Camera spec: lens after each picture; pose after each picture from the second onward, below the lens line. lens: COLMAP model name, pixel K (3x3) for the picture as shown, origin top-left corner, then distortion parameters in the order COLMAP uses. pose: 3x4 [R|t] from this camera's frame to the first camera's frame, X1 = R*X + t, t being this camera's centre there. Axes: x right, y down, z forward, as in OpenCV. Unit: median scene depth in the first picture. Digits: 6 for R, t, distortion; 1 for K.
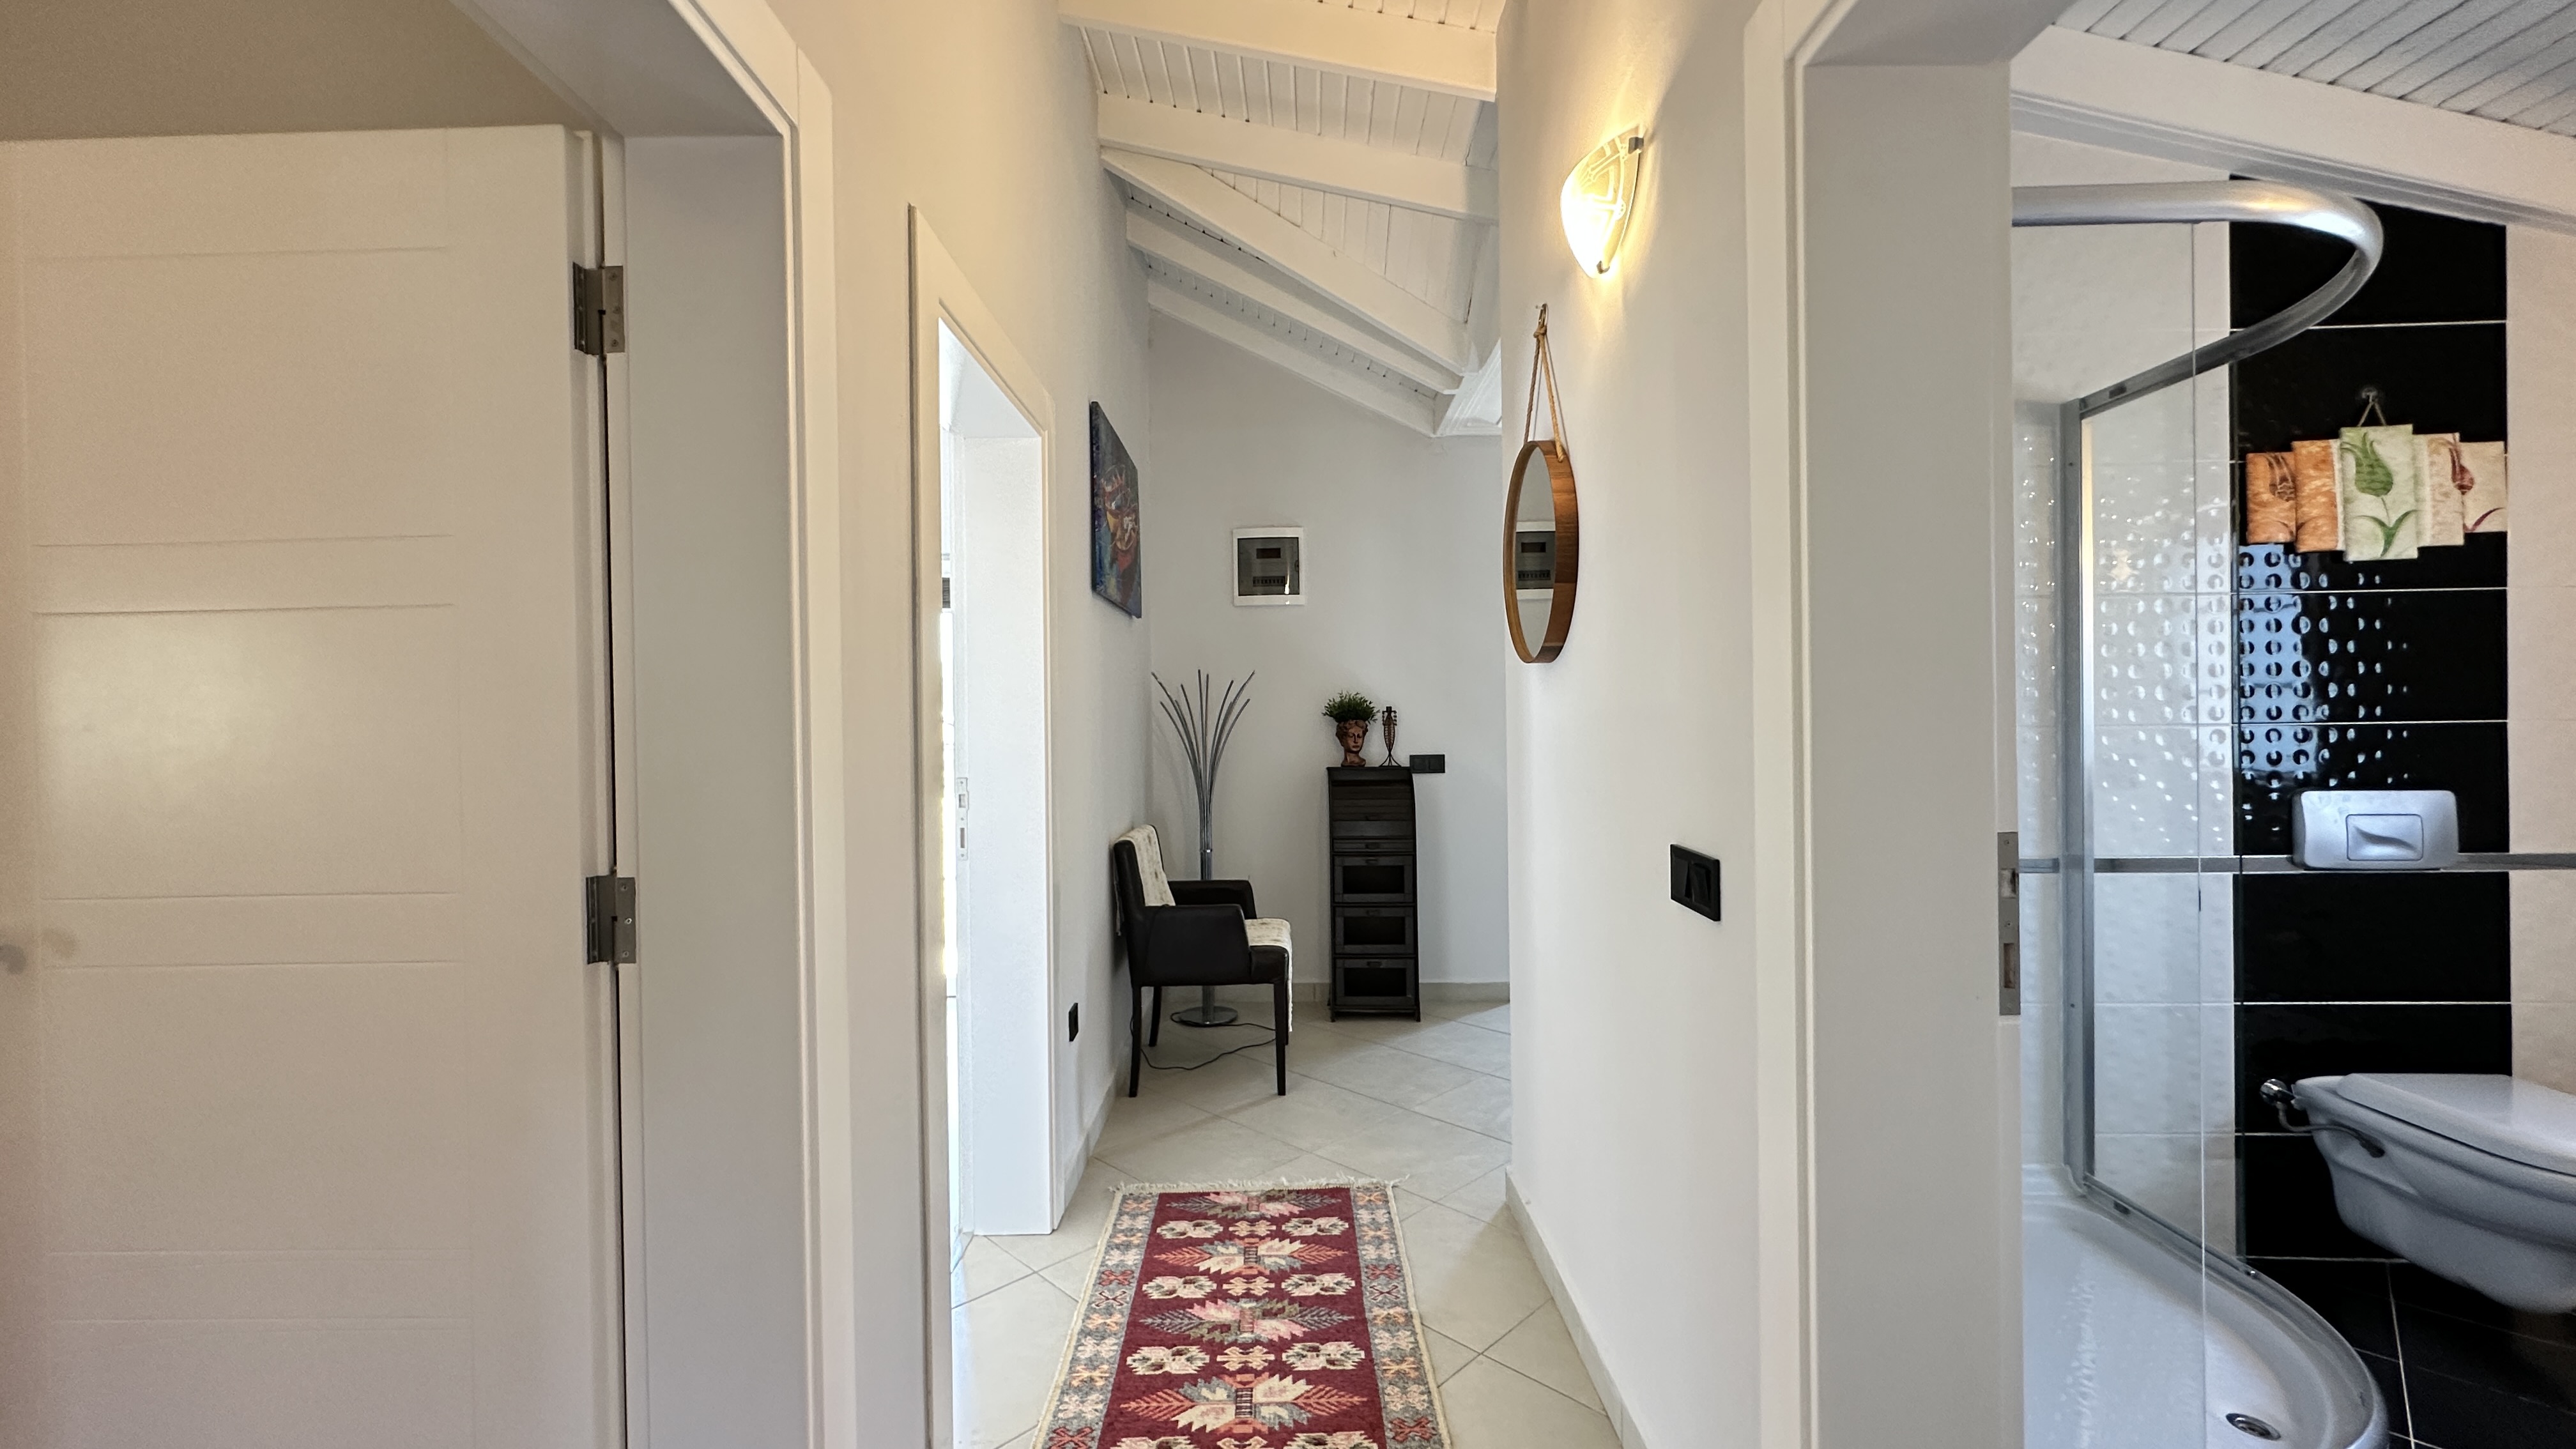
lens RADIAL K [[1029.6, 0, 1284.0], [0, 1029.6, 724.1], [0, 0, 1]] dist [-0.002947, 0.000665]
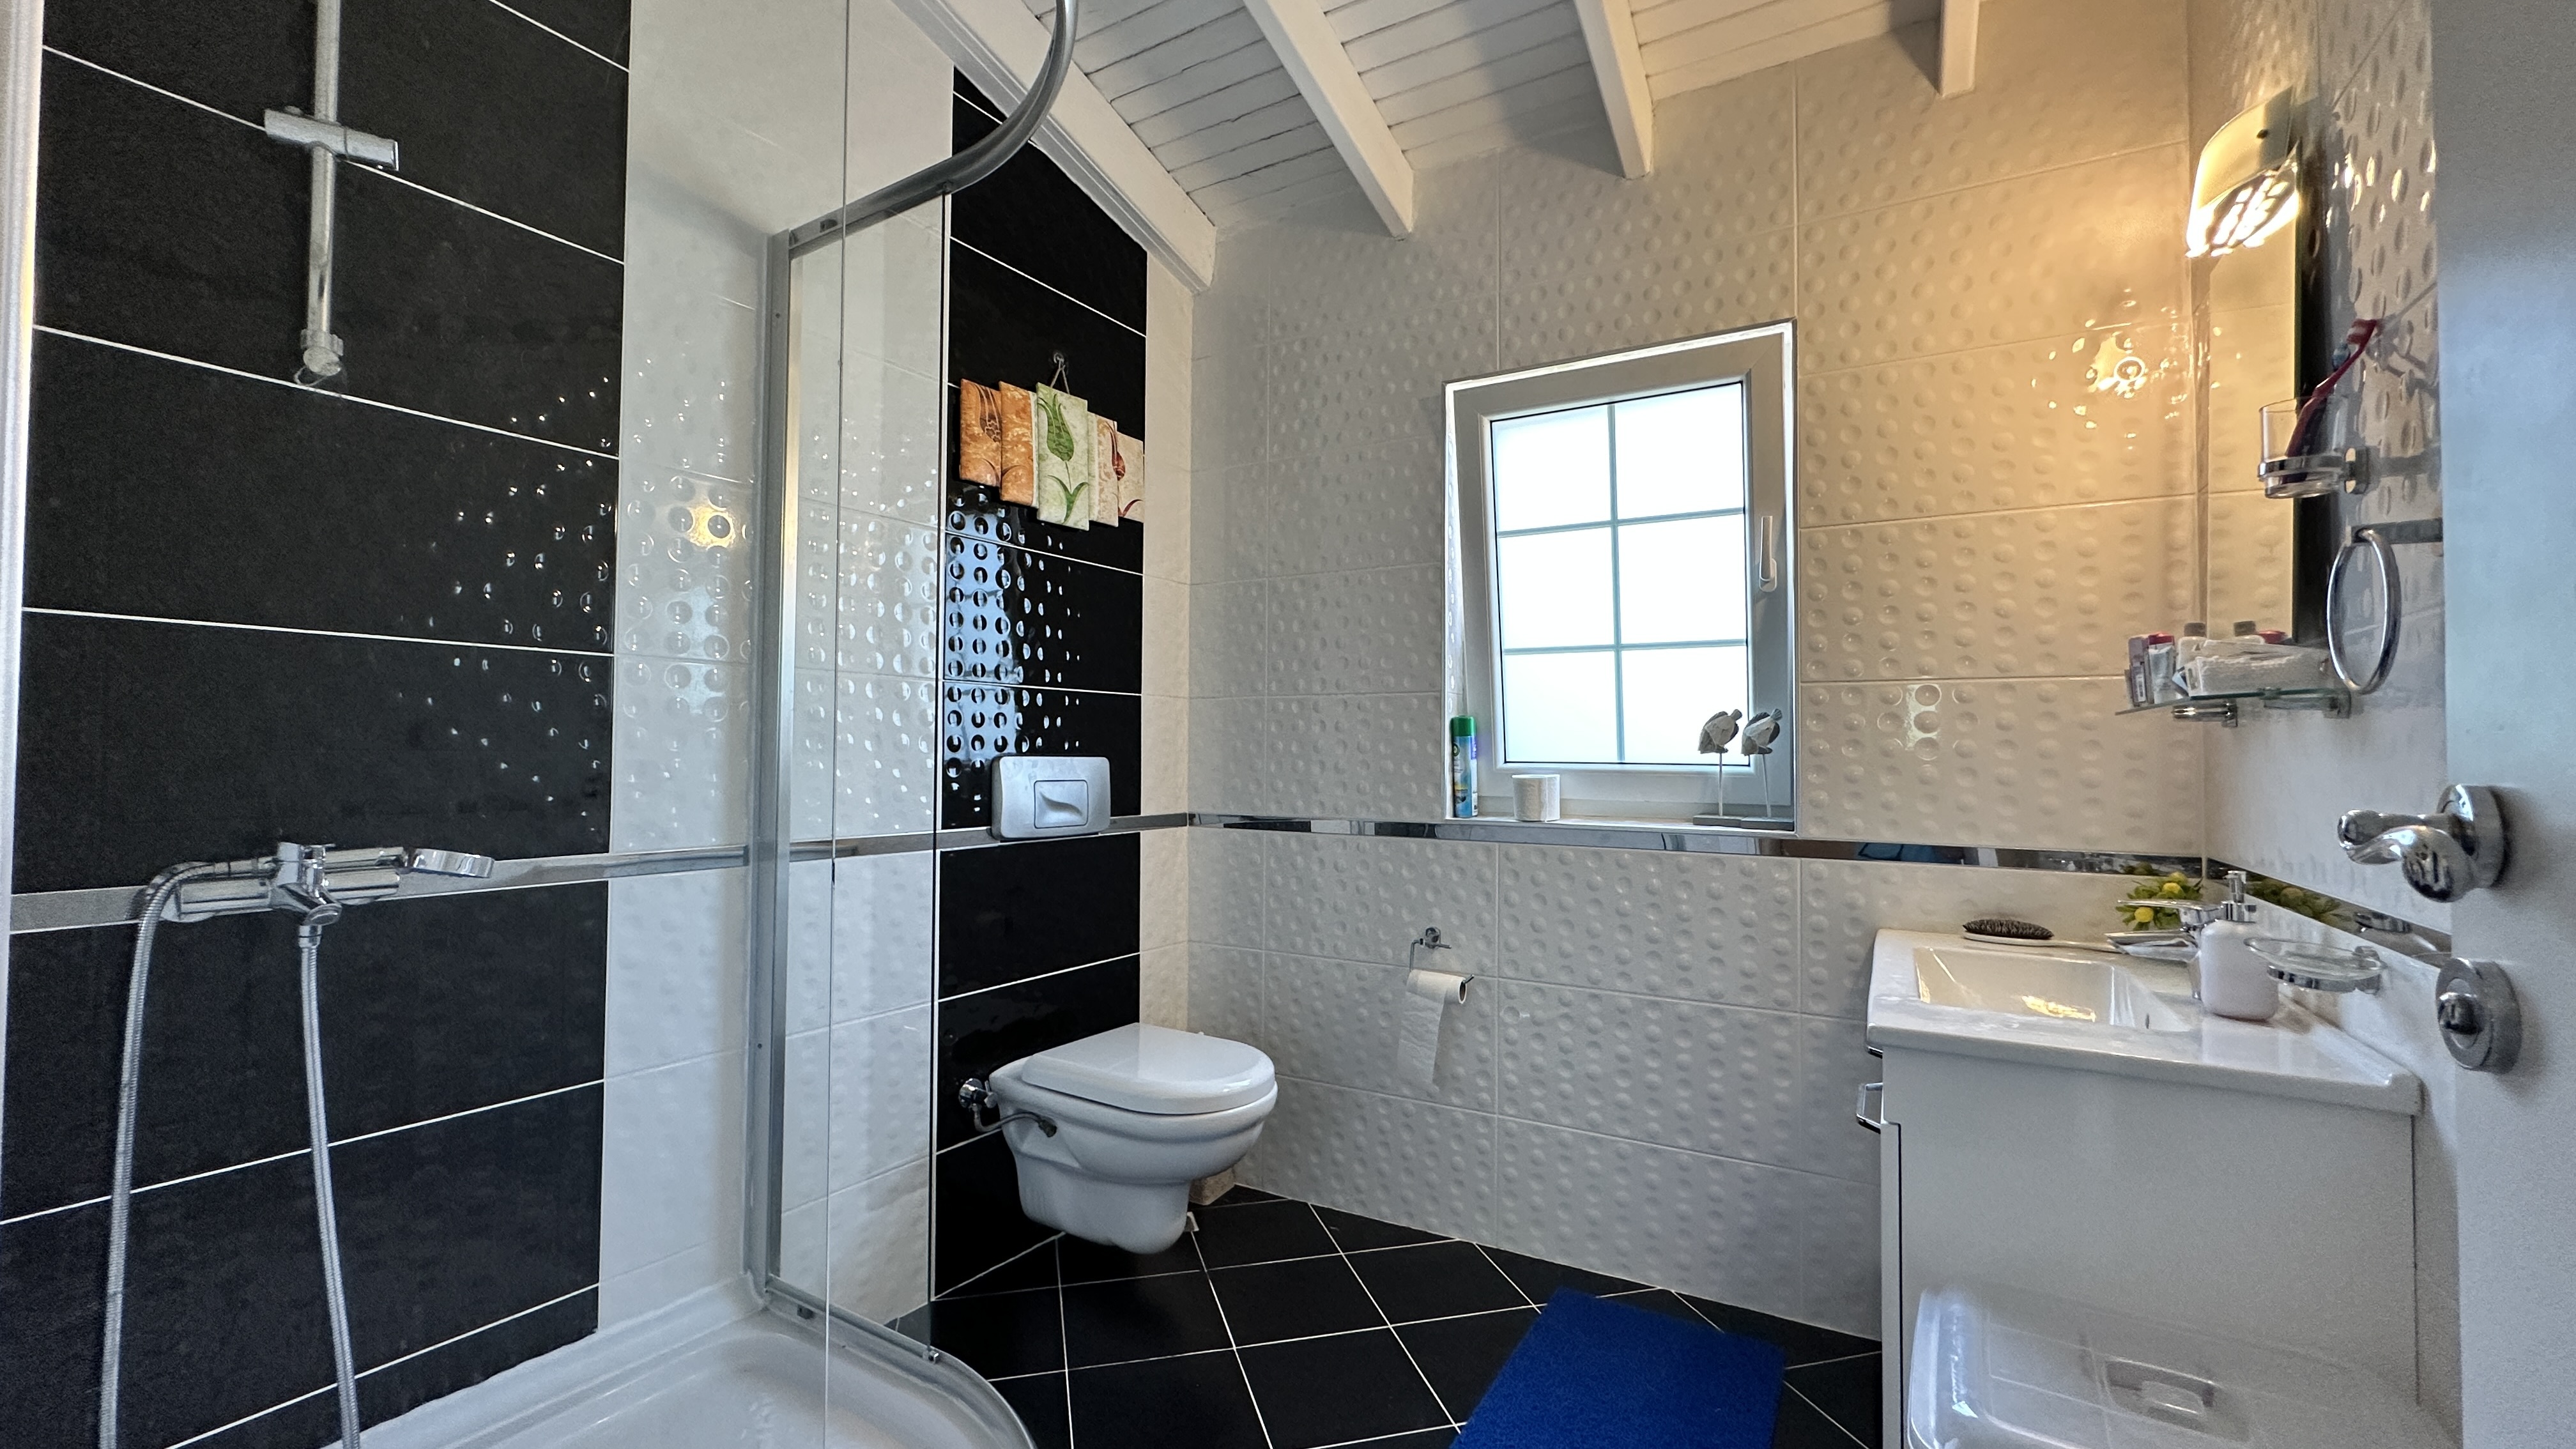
lens RADIAL K [[1029.6, 0, 1284.0], [0, 1029.6, 724.1], [0, 0, 1]] dist [-0.002947, 0.000665]
pose [[0.510557, 0.040665, 0.858882, 0.324381], [-0.007457, 0.999053, -0.042869, 0.074476], [-0.859811, 0.015482, 0.510377, 0.306903]]
